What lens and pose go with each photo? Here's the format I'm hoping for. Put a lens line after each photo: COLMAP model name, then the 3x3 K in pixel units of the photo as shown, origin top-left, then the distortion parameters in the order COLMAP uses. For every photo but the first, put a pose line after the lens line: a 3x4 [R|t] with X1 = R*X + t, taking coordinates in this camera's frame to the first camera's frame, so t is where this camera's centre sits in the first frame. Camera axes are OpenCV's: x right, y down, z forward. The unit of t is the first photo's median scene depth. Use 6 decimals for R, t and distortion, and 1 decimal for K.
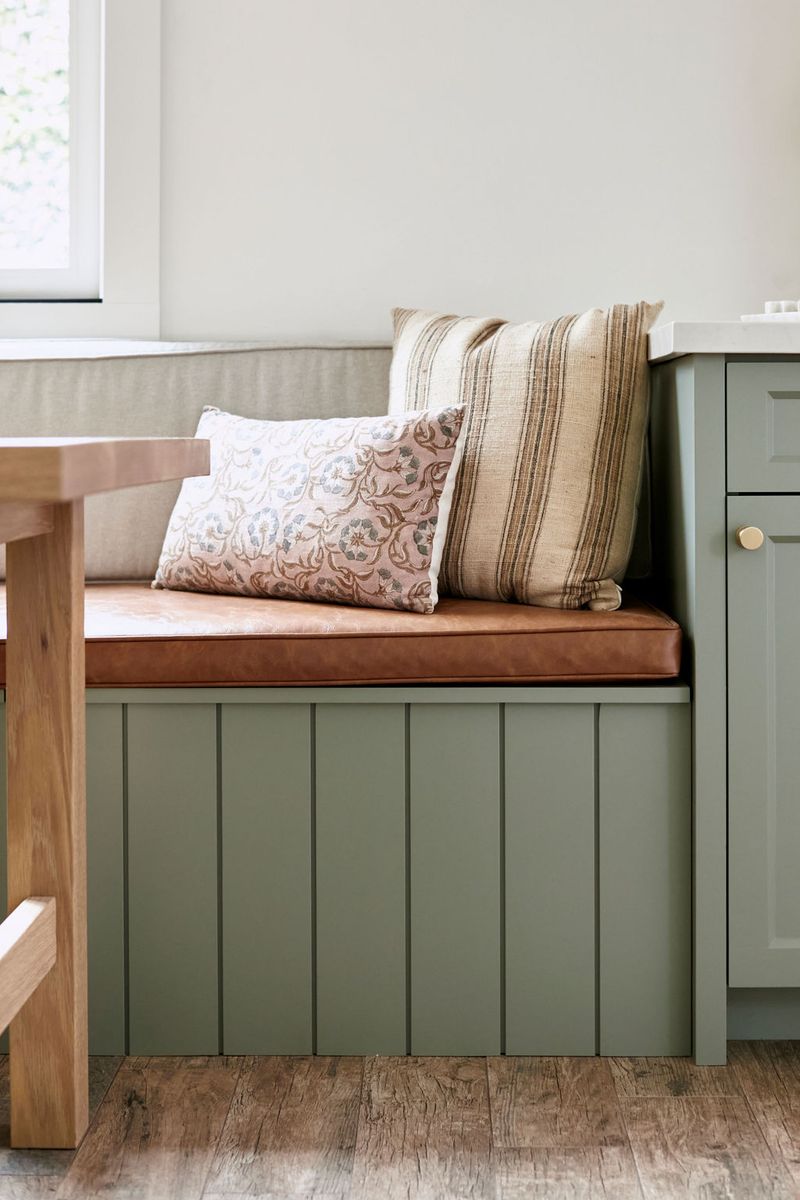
lens RADIAL K [[1915.0, 0, 420.8], [0, 1915.0, 436.0], [0, 0, 1]] dist [-0.022575, 0.000000]
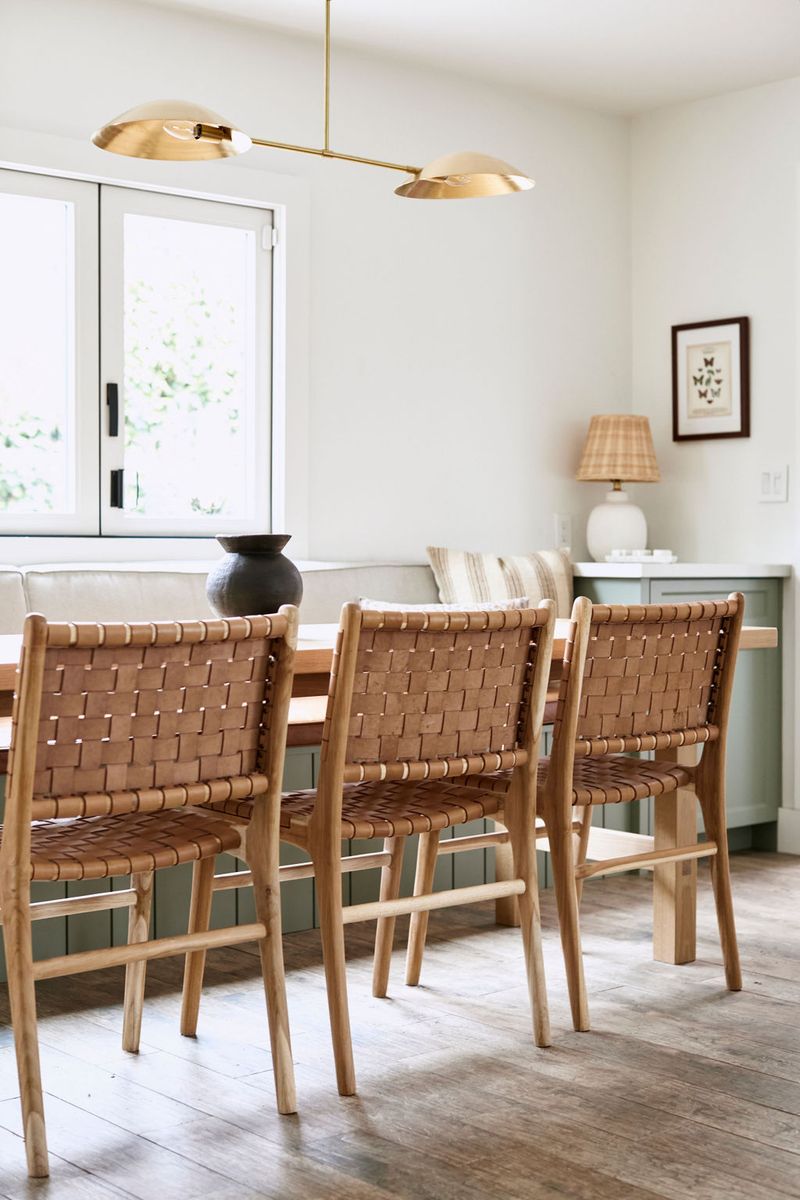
lens RADIAL K [[1758.4, 0, 391.4], [0, 1758.4, 595.2], [0, 0, 1]] dist [-0.050226, 0.000000]
pose [[0.762872, -0.012305, 0.646432, -1.421858], [-0.002165, 0.999765, 0.021586, -0.063675], [-0.646546, -0.017867, 0.762666, -0.440967]]
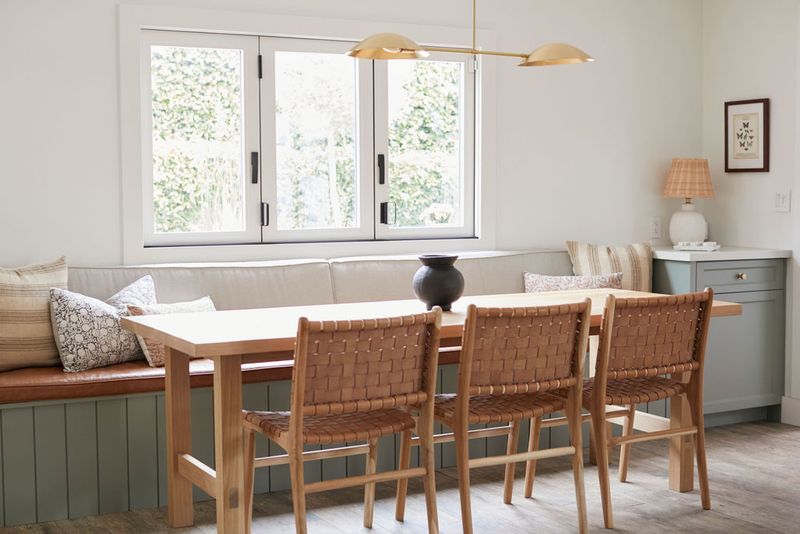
lens RADIAL K [[1172.3, 0, 401.7], [0, 1172.3, 263.4], [0, 0, 1]] dist [-0.050226, 0.000000]
pose [[0.875410, -0.032981, 0.482255, -1.489930], [0.002832, 0.998002, 0.063111, -0.184385], [-0.483374, -0.053882, 0.873754, -0.811212]]
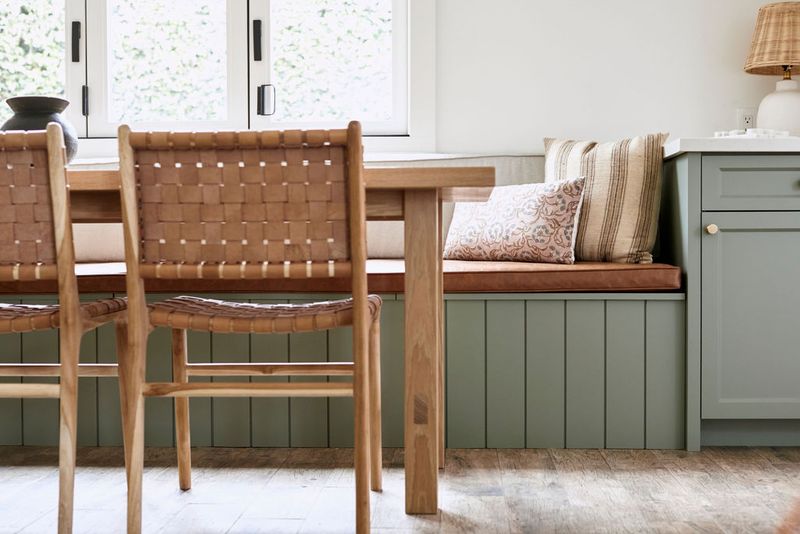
lens RADIAL K [[1172.3, 0, 394.7], [0, 1172.3, 257.4], [0, 0, 1]] dist [-0.050226, 0.000000]
pose [[0.998893, 0.000428, -0.047029, -0.143790], [0.000062, 0.999946, 0.010422, 0.068180], [0.047030, -0.010414, 0.998839, -0.442265]]
